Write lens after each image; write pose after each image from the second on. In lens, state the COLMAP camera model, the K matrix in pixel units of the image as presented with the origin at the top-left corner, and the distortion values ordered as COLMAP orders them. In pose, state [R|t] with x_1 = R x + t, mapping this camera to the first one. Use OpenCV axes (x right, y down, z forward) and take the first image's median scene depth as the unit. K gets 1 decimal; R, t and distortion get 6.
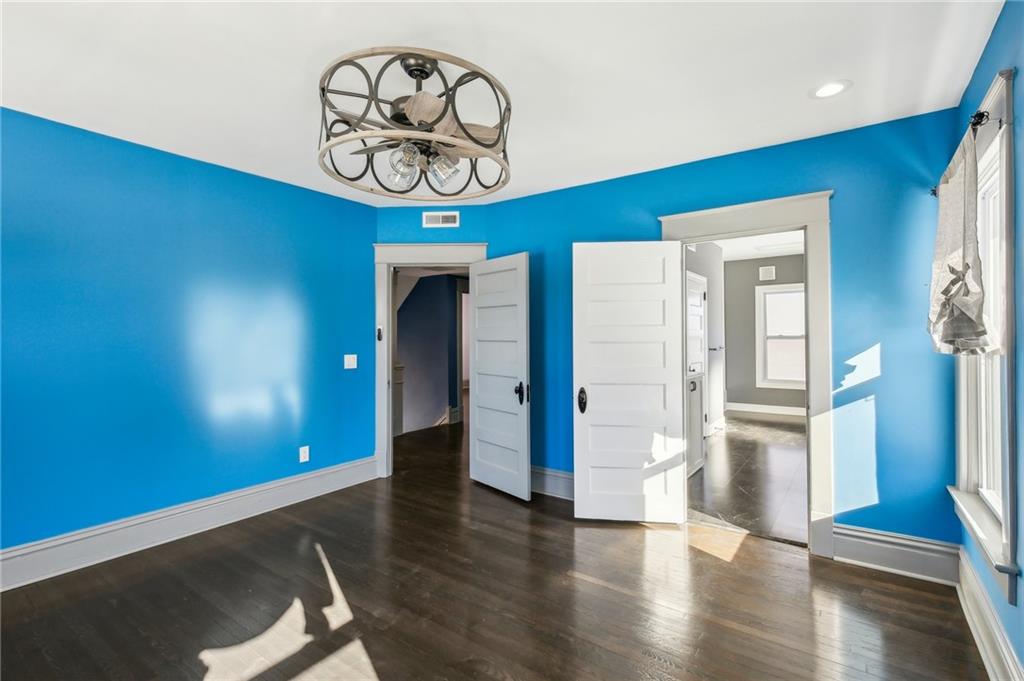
lens RADIAL K [[470.9, 0, 517.0], [0, 470.9, 336.7], [0, 0, 1]] dist [0.019635, -0.006205]
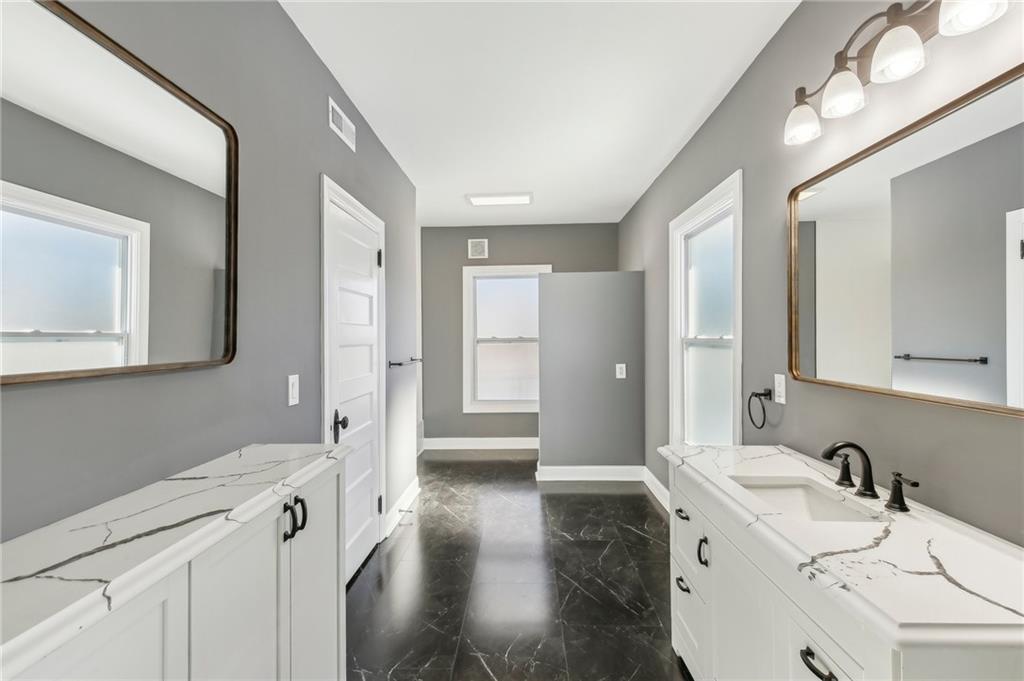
lens RADIAL K [[470.9, 0, 518.2], [0, 470.9, 338.4], [0, 0, 1]] dist [0.019635, -0.006205]
pose [[0.822430, 0.005420, 0.568840, 0.187638], [-0.005957, 0.999982, -0.000915, -0.001688], [-0.568834, -0.002636, 0.822448, 0.405613]]
